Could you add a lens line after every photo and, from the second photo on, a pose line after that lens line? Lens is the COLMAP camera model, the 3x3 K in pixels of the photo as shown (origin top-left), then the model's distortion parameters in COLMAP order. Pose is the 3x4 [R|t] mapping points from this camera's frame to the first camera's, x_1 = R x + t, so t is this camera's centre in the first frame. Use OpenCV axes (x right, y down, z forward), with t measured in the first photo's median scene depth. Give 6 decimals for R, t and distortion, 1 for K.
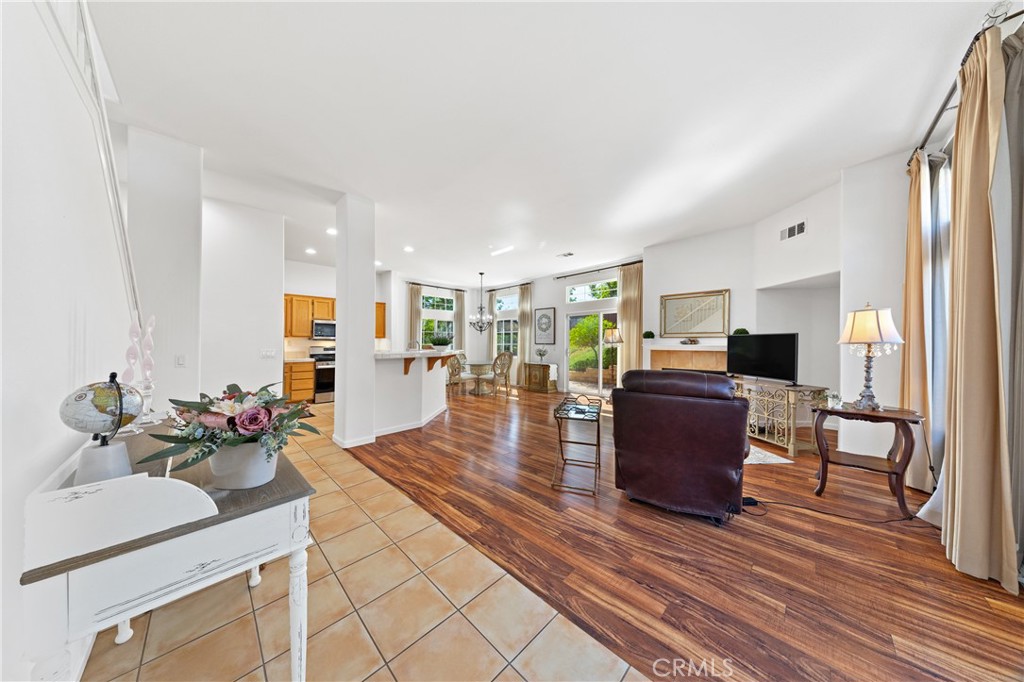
lens RADIAL K [[310.3, 0, 513.6], [0, 310.3, 345.0], [0, 0, 1]] dist [0.000985, 0.000001]
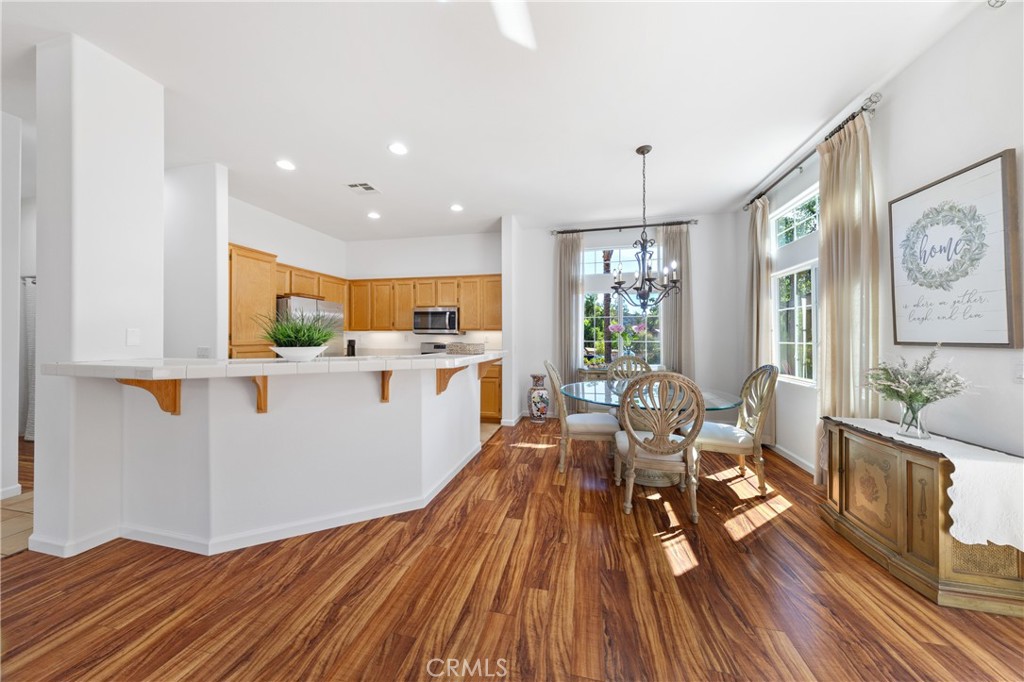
lens RADIAL K [[337.2, 0, 509.0], [0, 337.2, 338.2], [0, 0, 1]] dist [-0.000442, -0.000046]
pose [[0.515293, 0.000194, -0.857014, 0.308390], [-0.006206, 0.999975, -0.003505, -0.010502], [0.856992, 0.007125, 0.515281, 1.311815]]
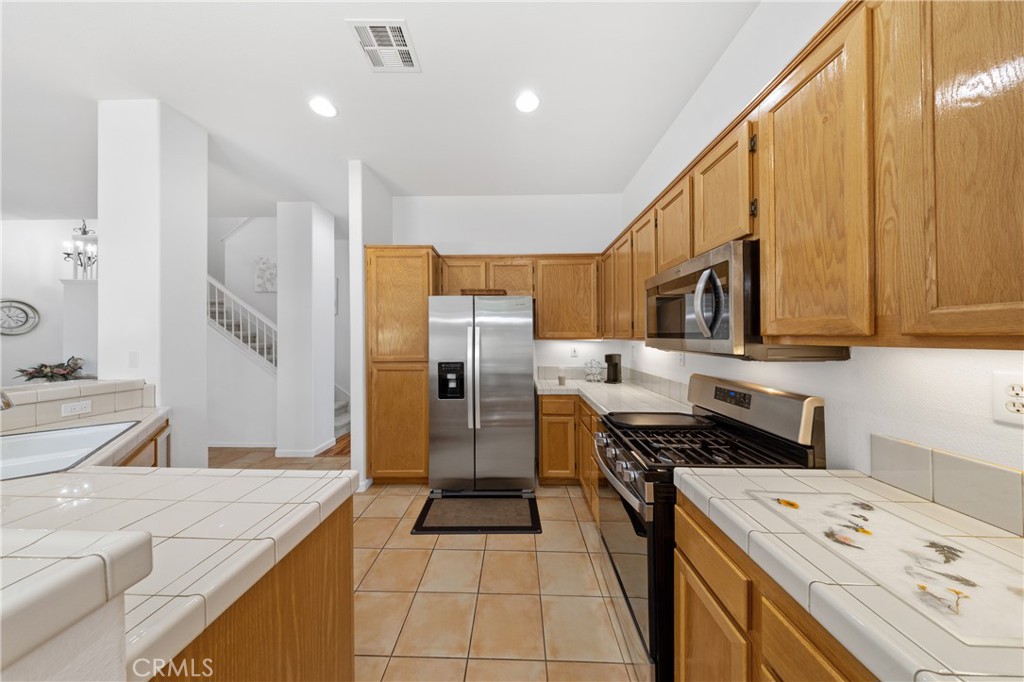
lens RADIAL K [[298.2, 0, 509.2], [0, 298.2, 334.5], [0, 0, 1]] dist [0.000353, -0.000016]
pose [[-0.733027, -0.004092, -0.680187, -0.609723], [-0.003225, 0.999992, -0.002540, -0.054957], [0.680191, 0.000331, -0.733034, 1.865355]]
